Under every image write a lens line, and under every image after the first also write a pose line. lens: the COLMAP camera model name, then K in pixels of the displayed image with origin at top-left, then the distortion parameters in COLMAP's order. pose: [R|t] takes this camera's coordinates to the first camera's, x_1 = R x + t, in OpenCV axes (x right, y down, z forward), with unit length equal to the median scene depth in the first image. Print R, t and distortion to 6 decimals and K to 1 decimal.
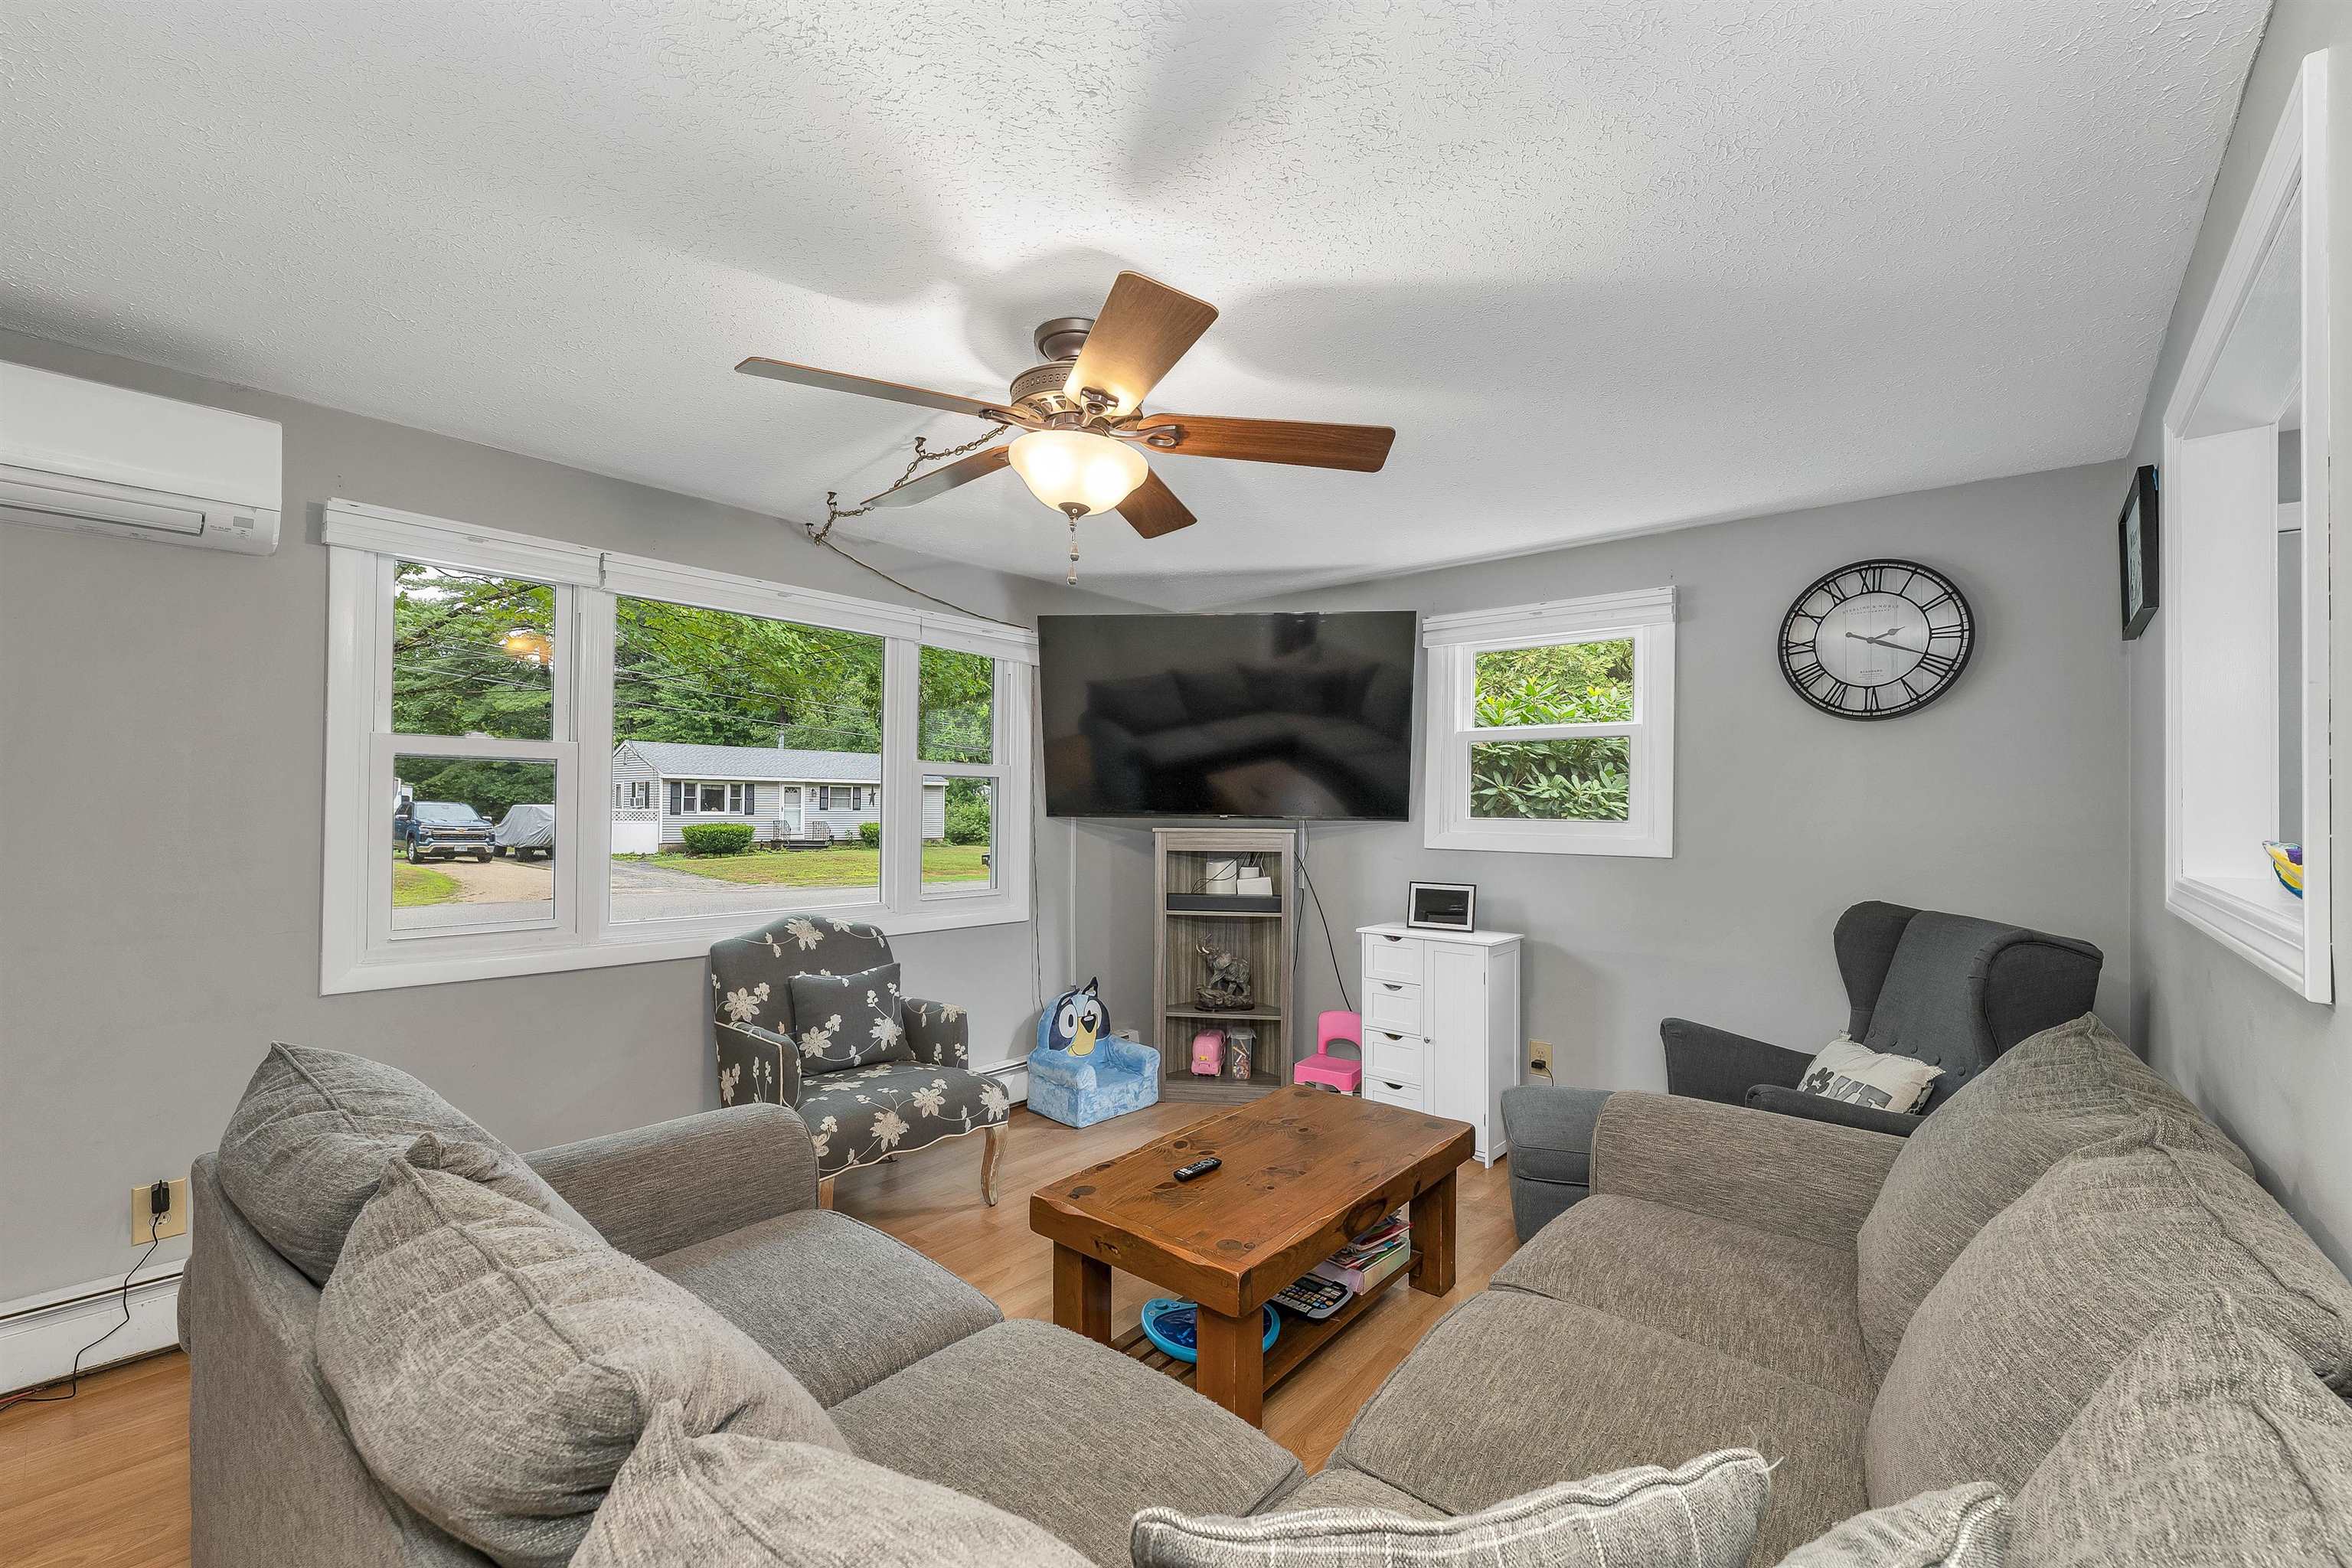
lens RADIAL K [[969.4, 0, 1169.9], [0, 969.4, 788.5], [0, 0, 1]] dist [-0.002937, 0.000427]
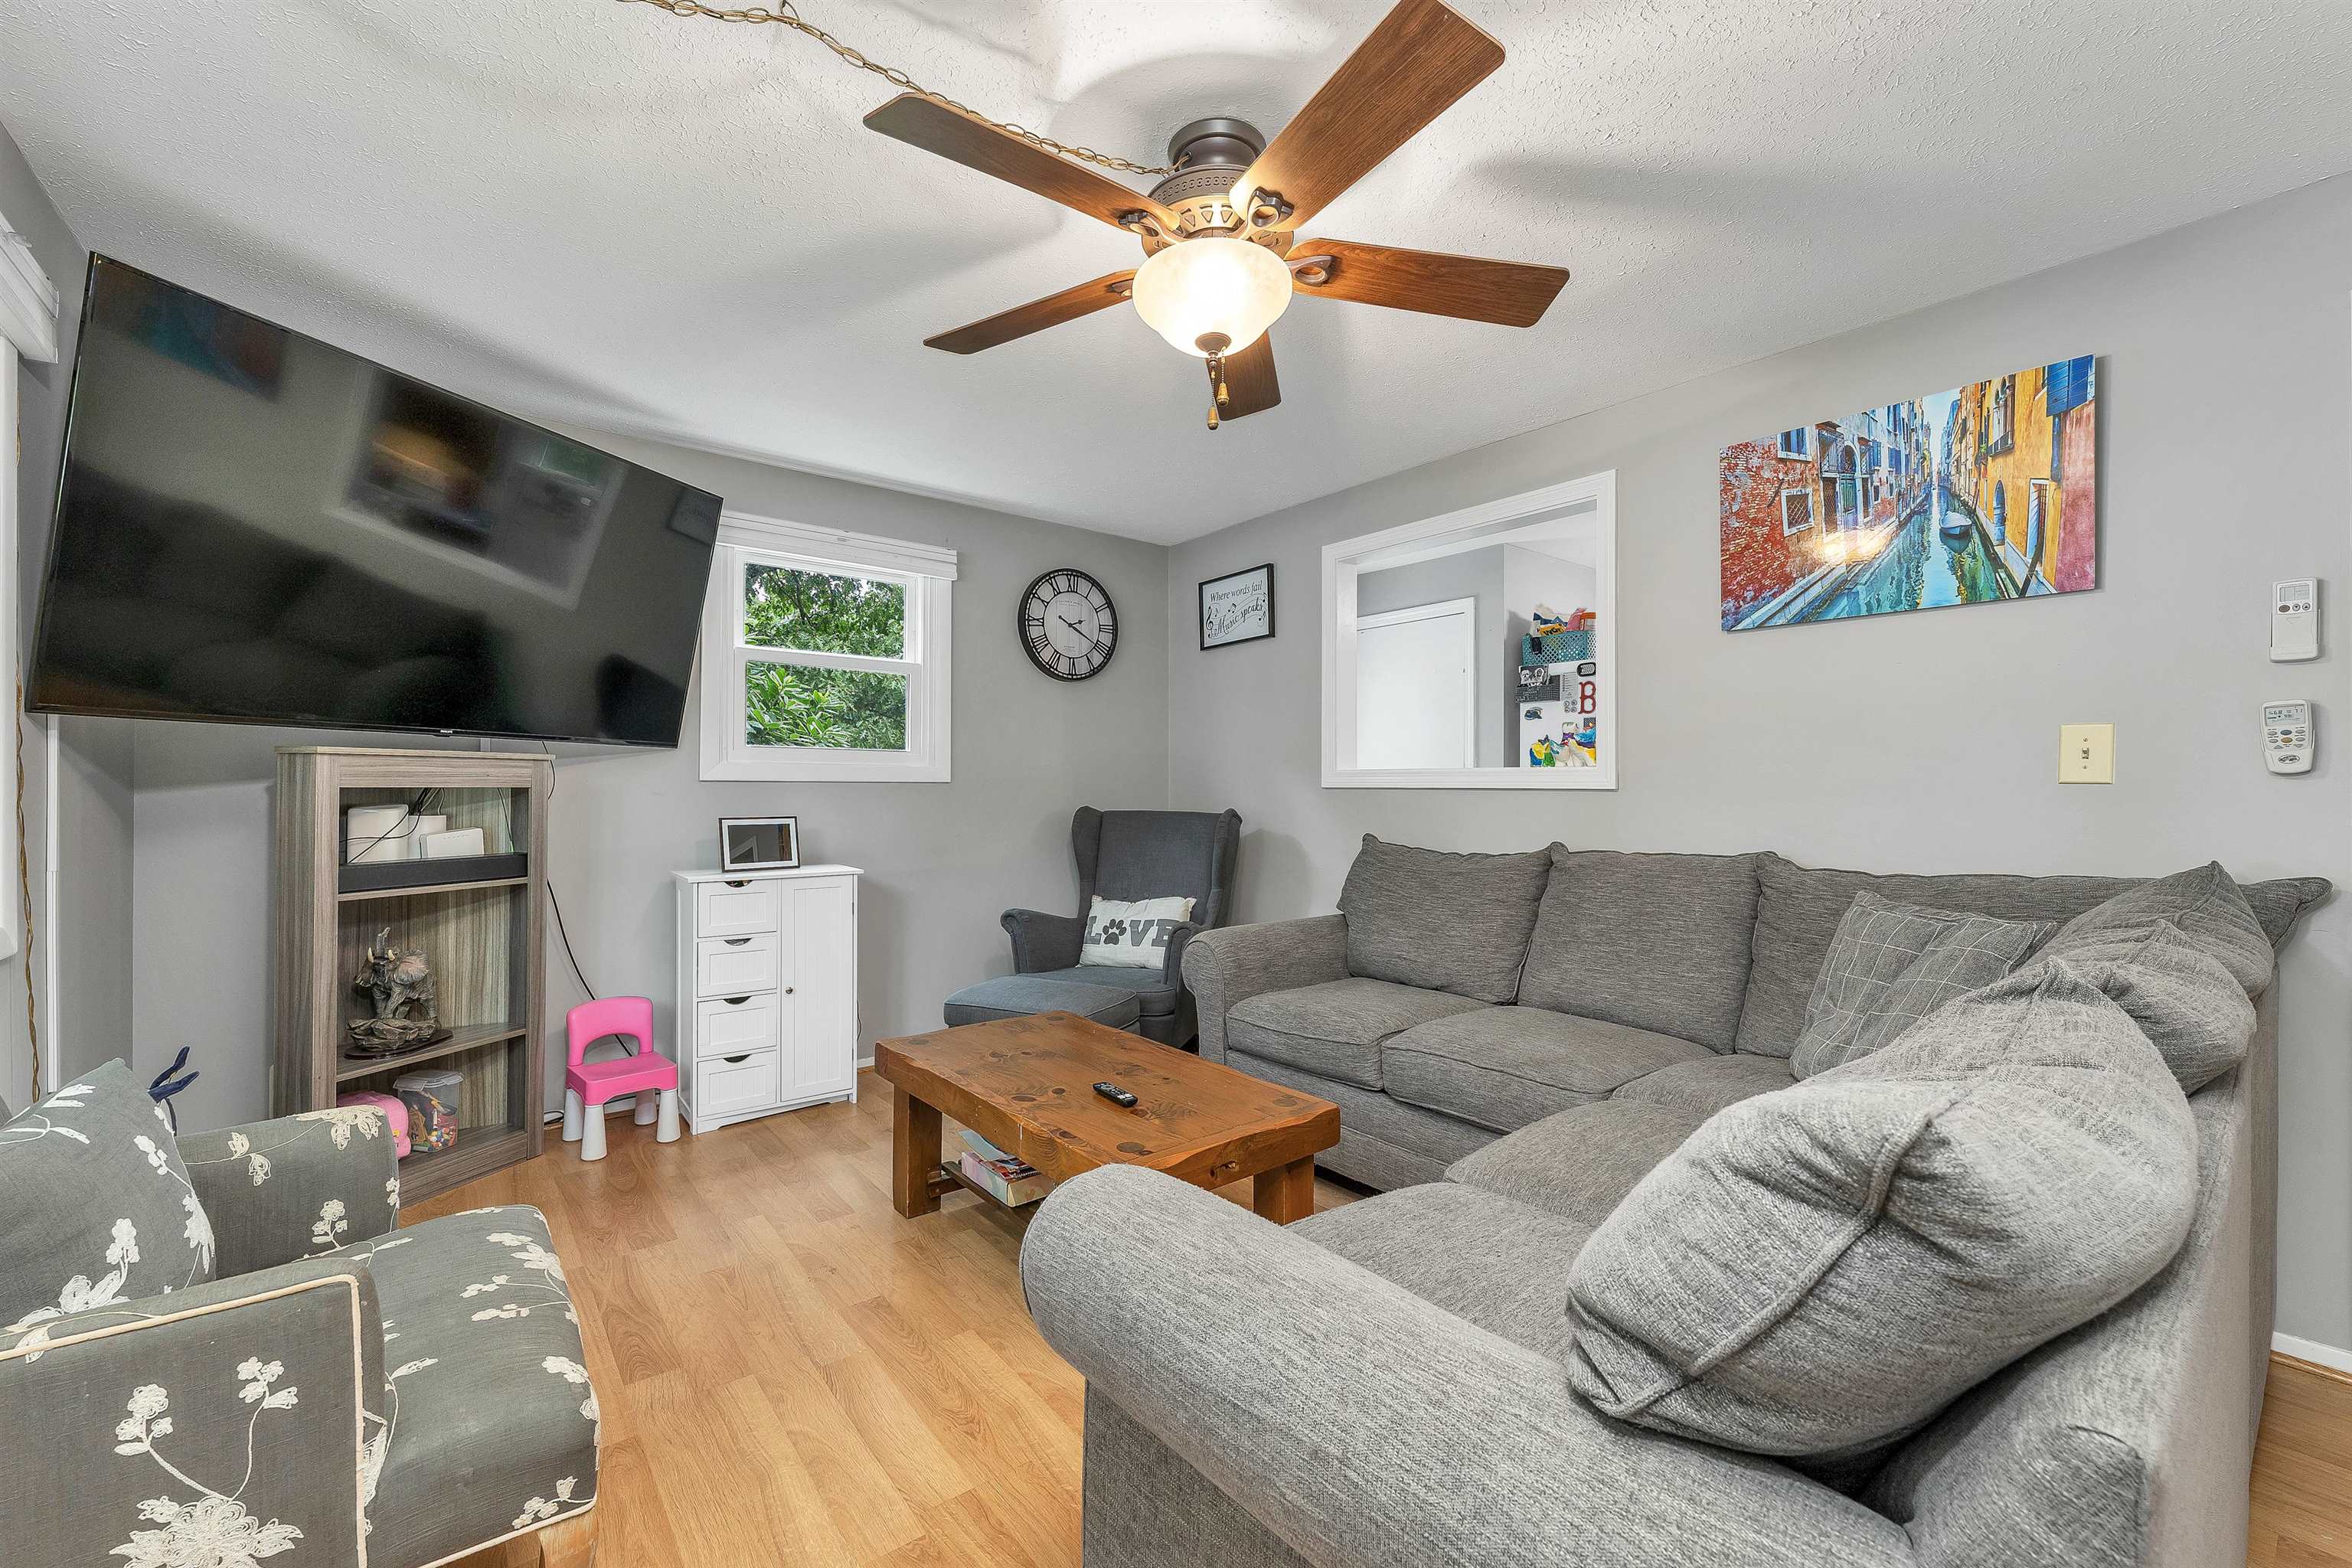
lens RADIAL K [[969.4, 0, 1171.7], [0, 969.4, 780.4], [0, 0, 1]] dist [-0.002937, 0.000427]
pose [[0.177843, 0.002439, 0.984056, -0.631219], [-0.016168, 0.999869, 0.000444, 0.069868], [-0.983926, -0.015989, 0.177859, 0.576997]]
